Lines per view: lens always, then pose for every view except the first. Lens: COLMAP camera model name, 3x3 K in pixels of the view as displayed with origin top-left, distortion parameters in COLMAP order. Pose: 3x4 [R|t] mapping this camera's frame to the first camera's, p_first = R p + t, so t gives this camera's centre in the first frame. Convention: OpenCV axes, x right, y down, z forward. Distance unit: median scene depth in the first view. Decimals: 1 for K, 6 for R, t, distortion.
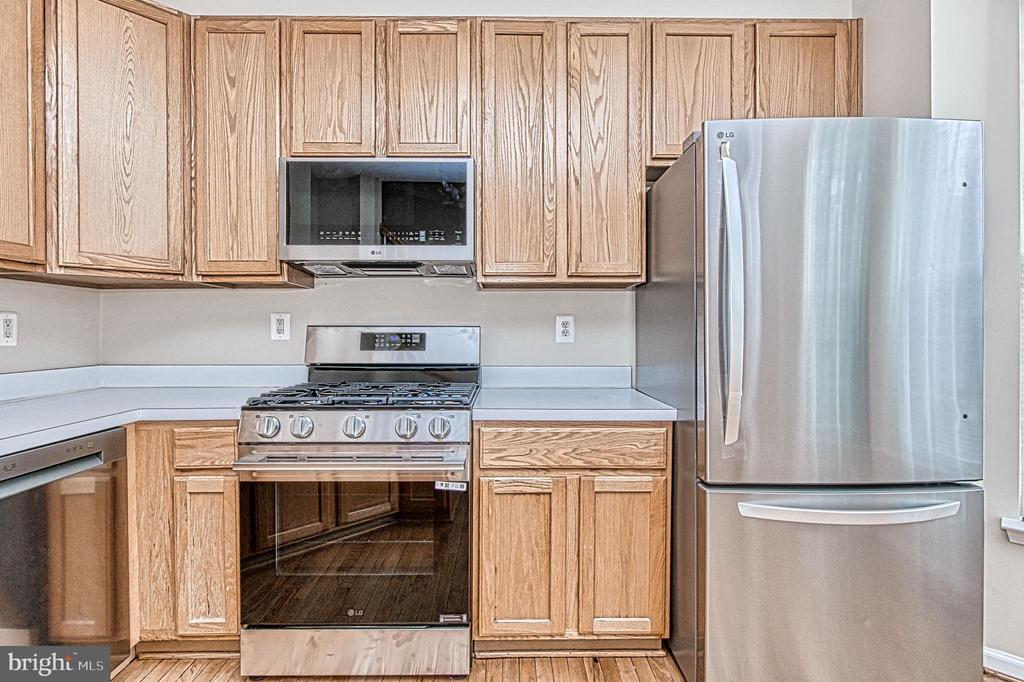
lens RADIAL K [[503.9, 0, 511.5], [0, 503.9, 337.7], [0, 0, 1]] dist [-0.003913, -0.000478]
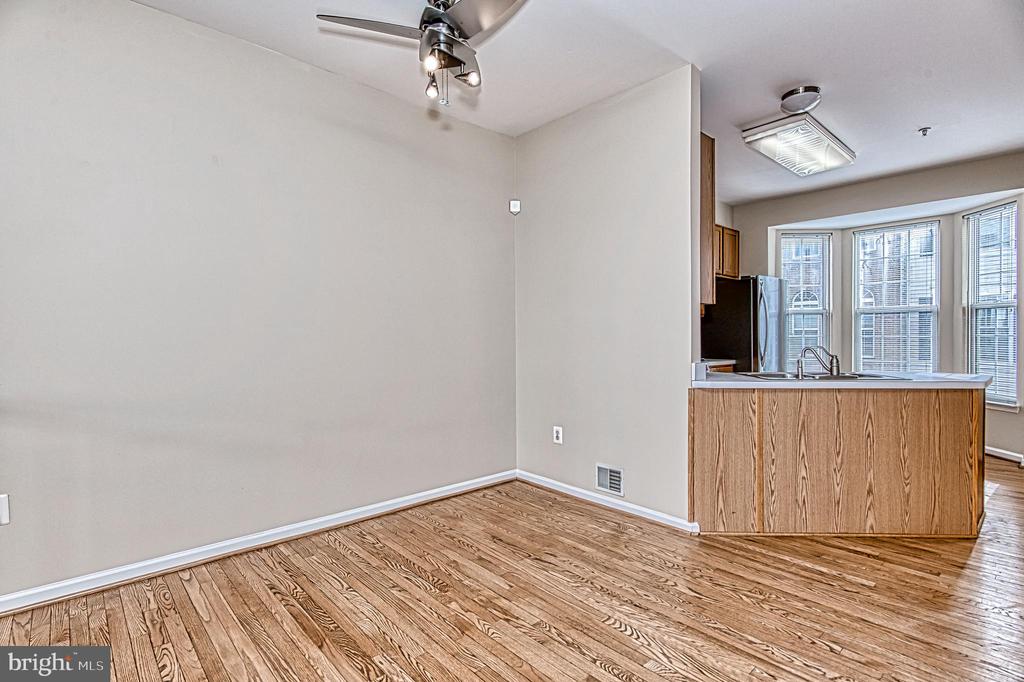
lens RADIAL K [[503.9, 0, 513.9], [0, 503.9, 338.3], [0, 0, 1]] dist [-0.003913, -0.000478]
pose [[0.747495, -0.003887, 0.664256, -2.310077], [0.006377, 0.999979, -0.001325, 0.002117], [-0.664237, 0.005226, 0.747504, -0.348864]]
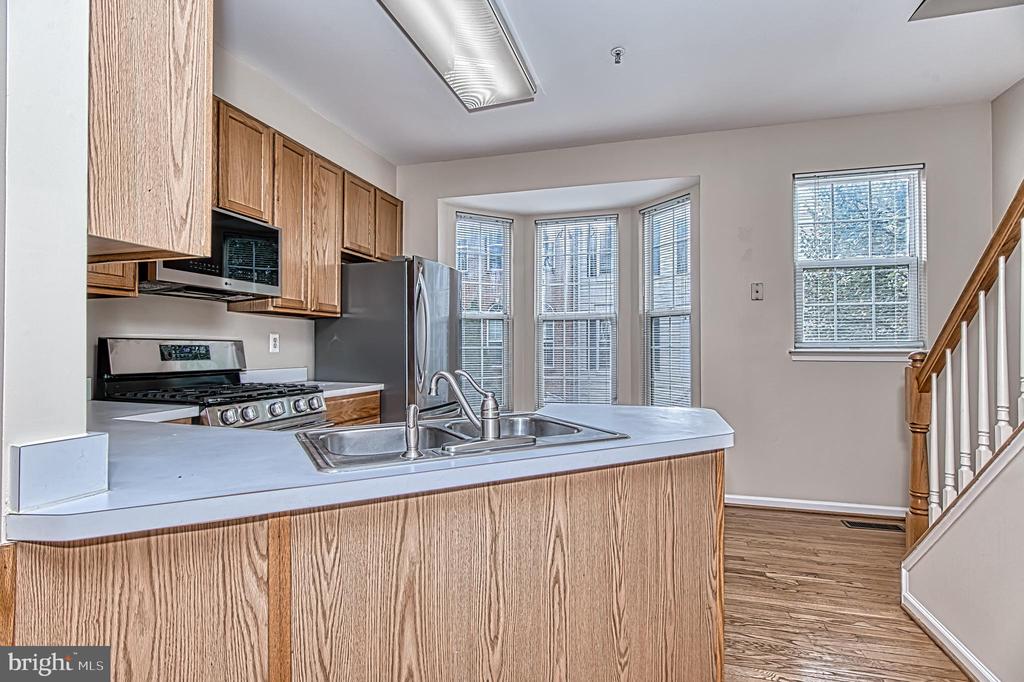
lens RADIAL K [[503.9, 0, 513.0], [0, 503.9, 342.8], [0, 0, 1]] dist [-0.003913, -0.000478]
pose [[0.295287, 0.010568, 0.955350, -1.224705], [0.005008, 0.999908, -0.012608, 0.003524], [-0.955396, 0.008508, 0.295207, -0.085094]]
